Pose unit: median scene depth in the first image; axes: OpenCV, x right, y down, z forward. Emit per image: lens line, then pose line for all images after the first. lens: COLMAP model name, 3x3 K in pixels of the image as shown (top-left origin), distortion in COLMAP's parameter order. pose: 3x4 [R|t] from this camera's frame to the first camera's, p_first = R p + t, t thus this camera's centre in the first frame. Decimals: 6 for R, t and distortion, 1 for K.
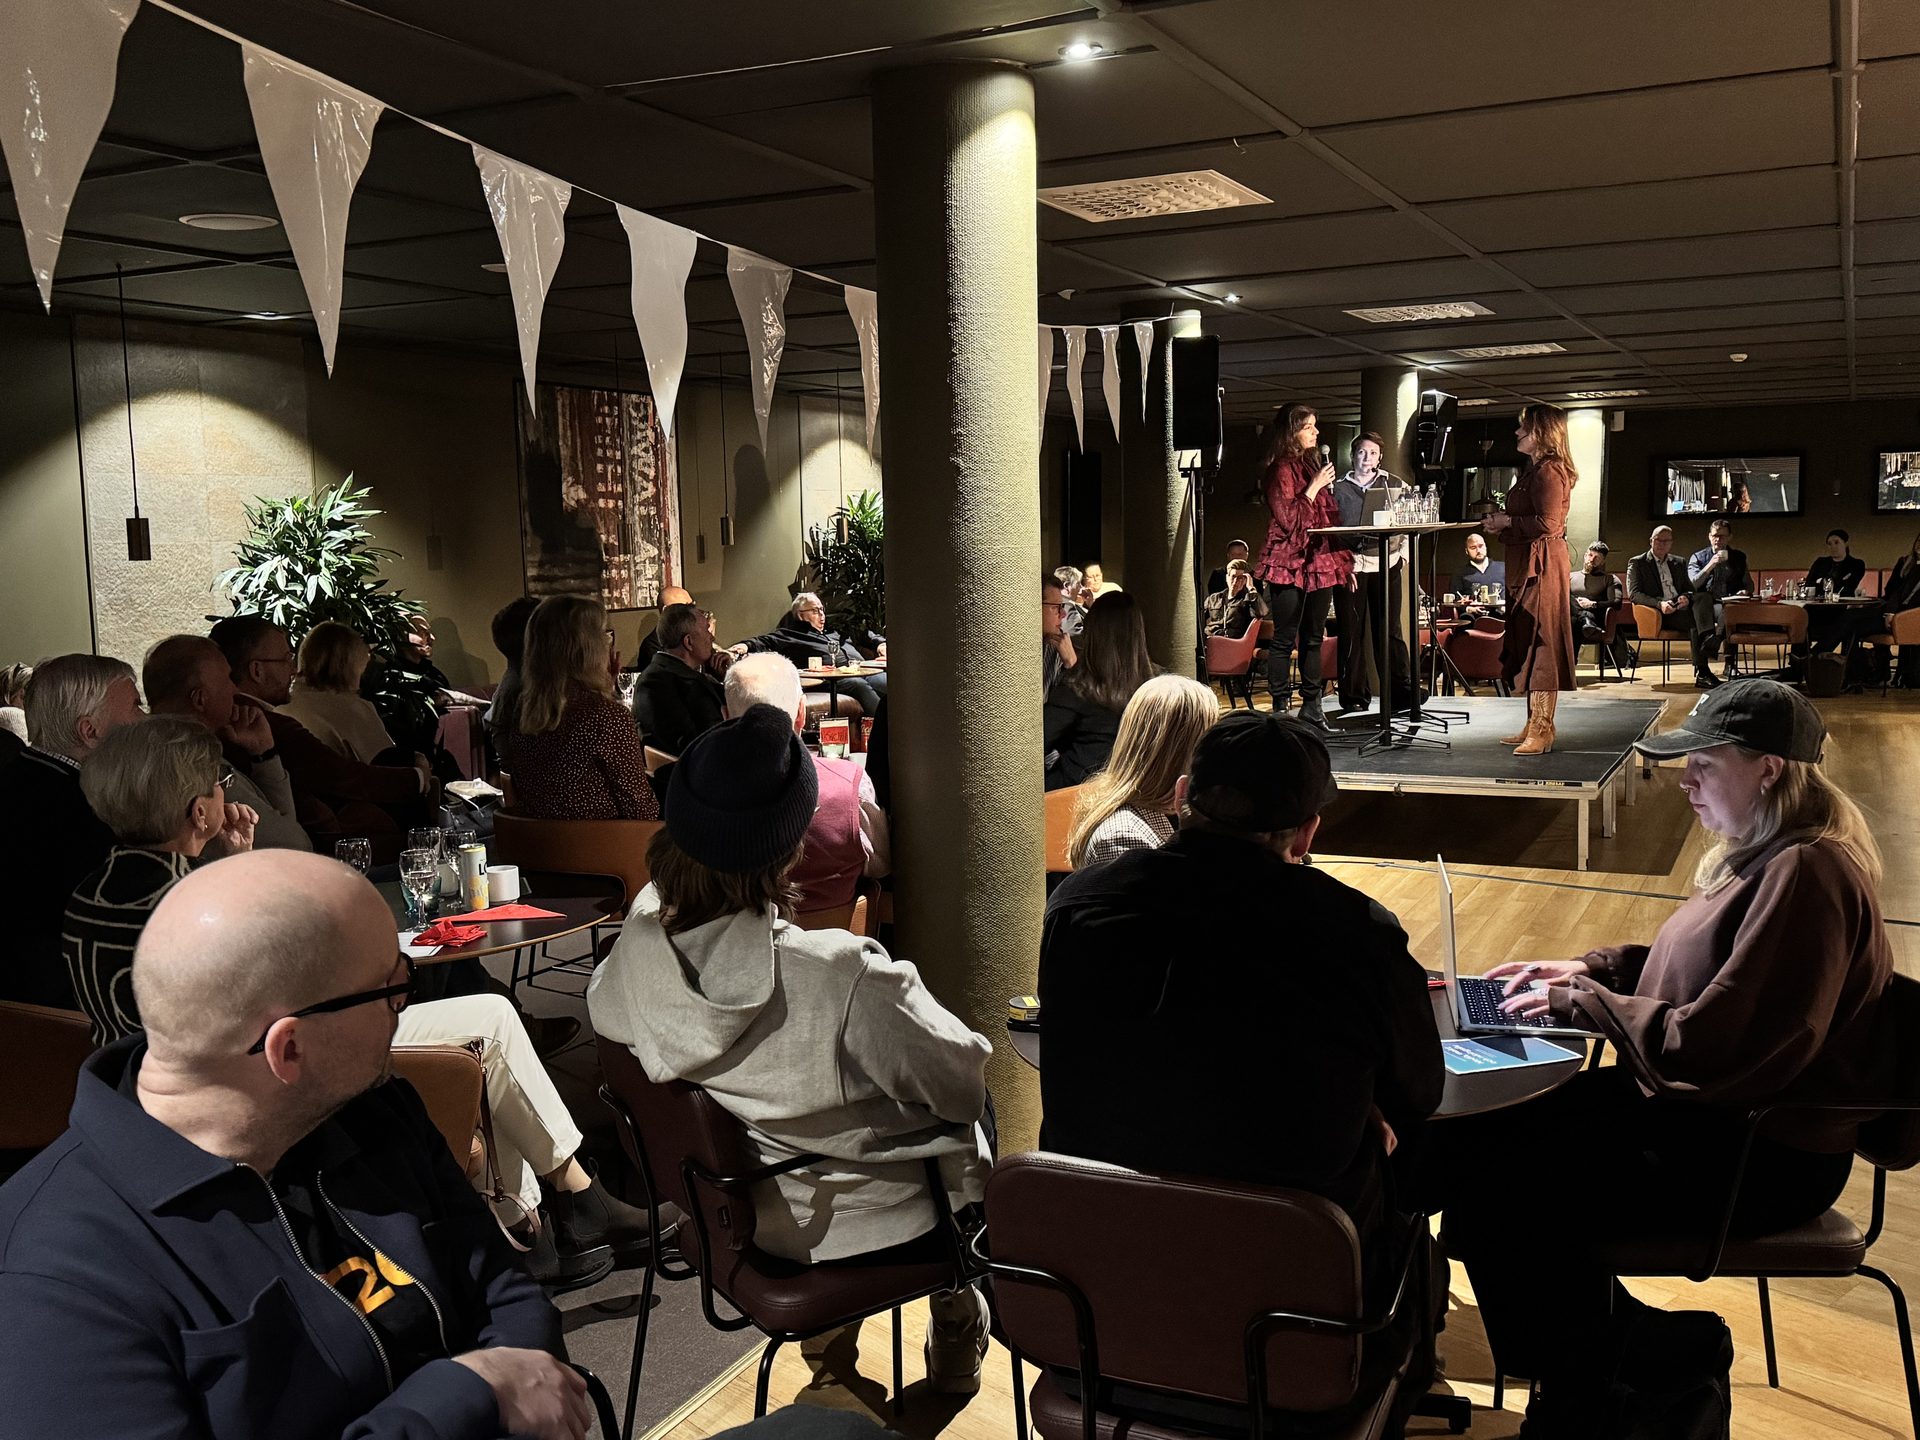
lens RADIAL K [[1747.0, 0, 960.0], [0, 1747.0, 720.0], [0, 0, 1]] dist [0.016138, 0.005415]
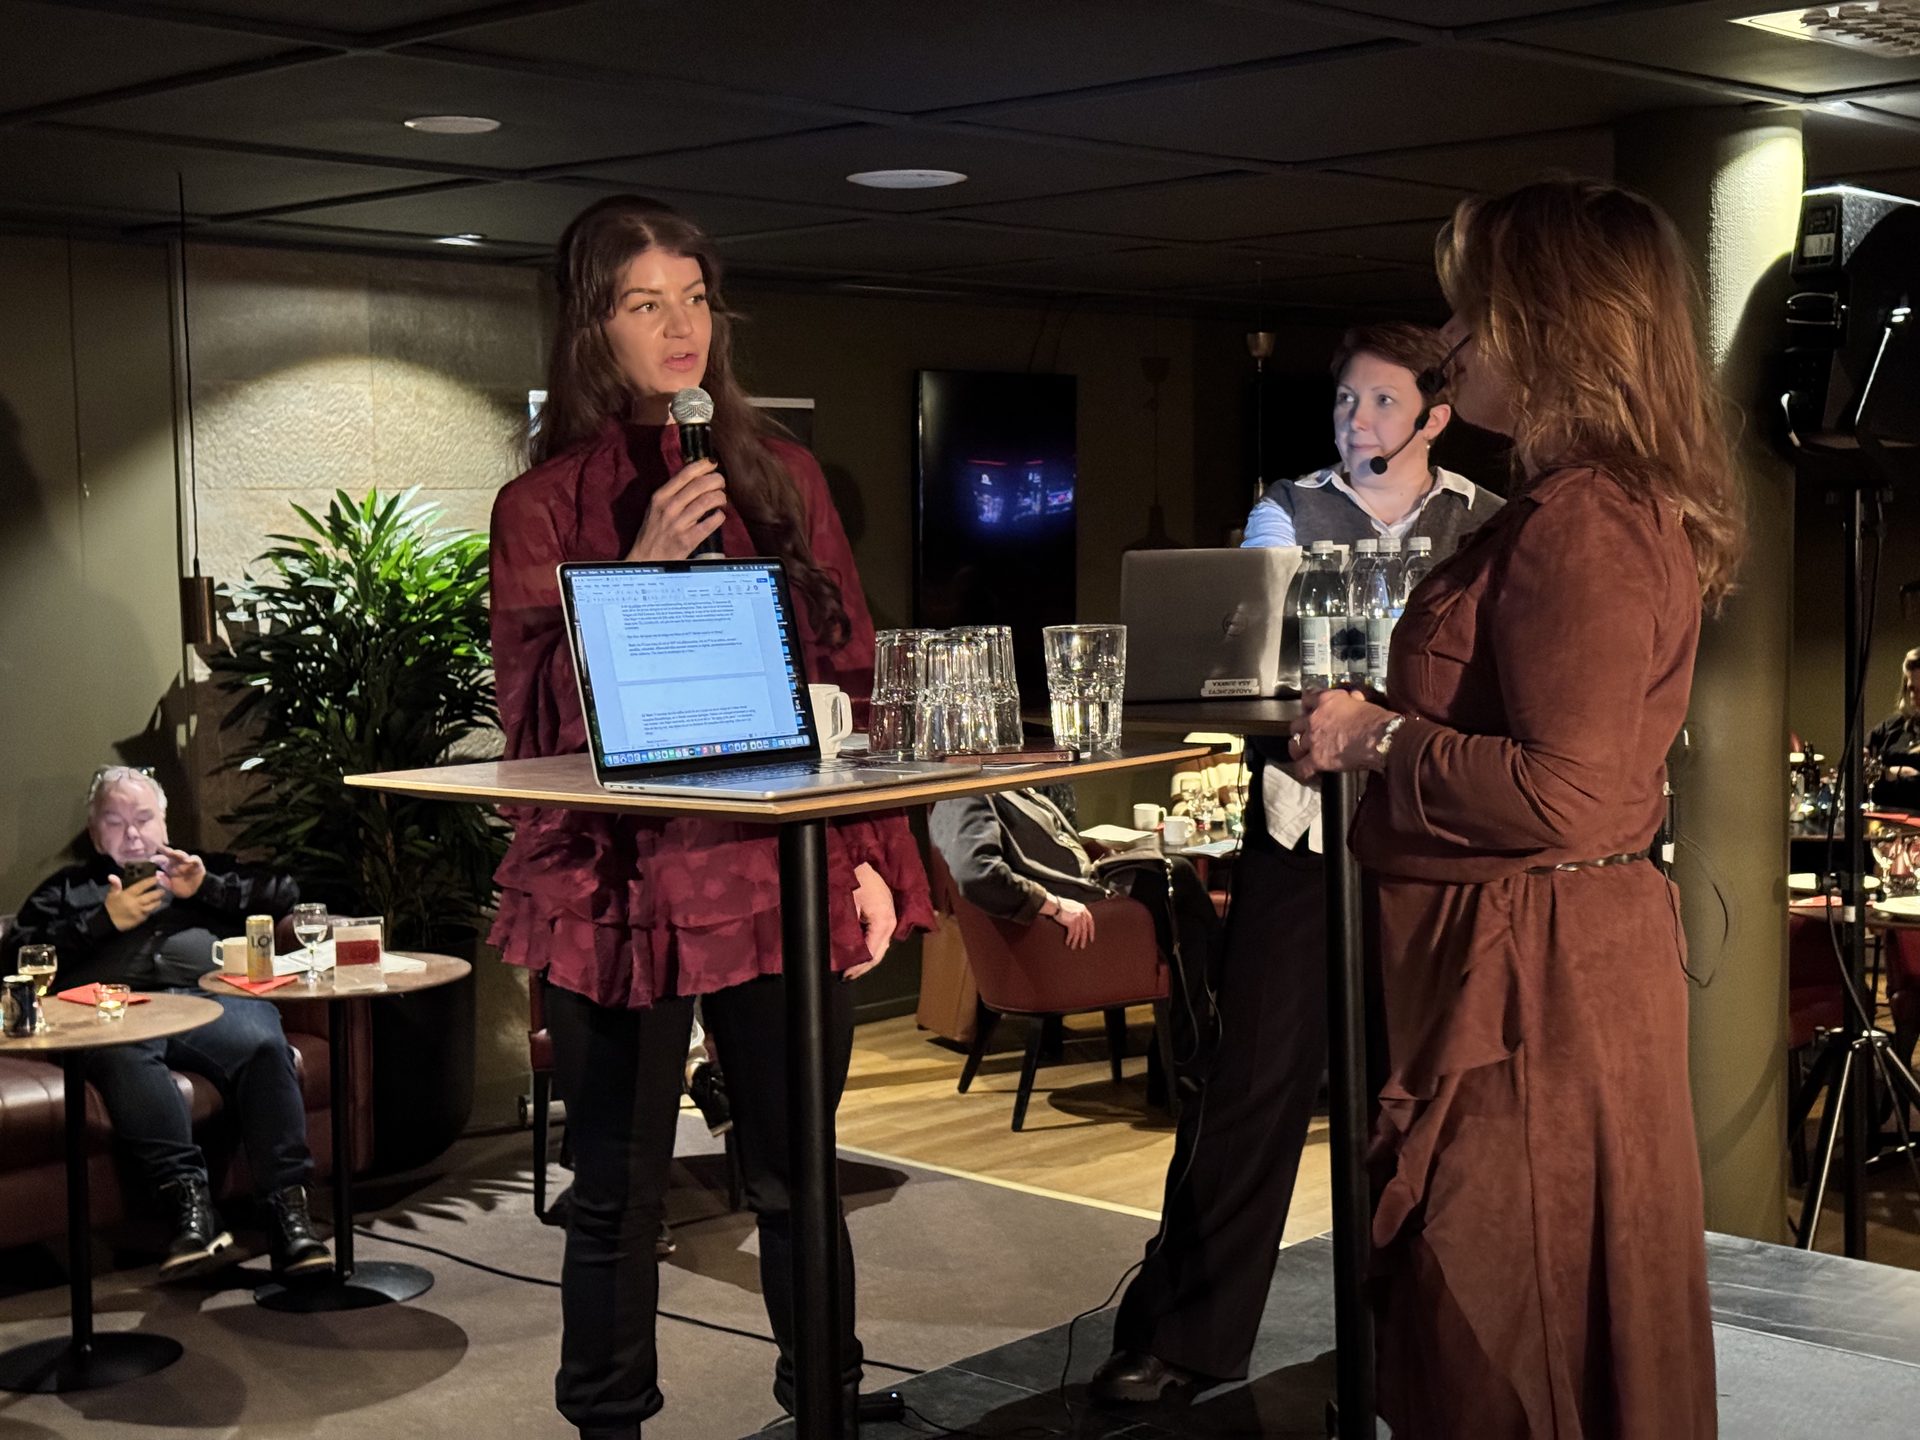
lens RADIAL K [[2673.8, 0, 960.0], [0, 2673.8, 720.0], [0, 0, 1]] dist [0.024369, 0.048874]
pose [[0.956142, 0.034826, -0.290825, 0.287650], [-0.042139, 0.998933, -0.018918, -0.090308], [0.289856, 0.030343, 0.956589, 0.572107]]
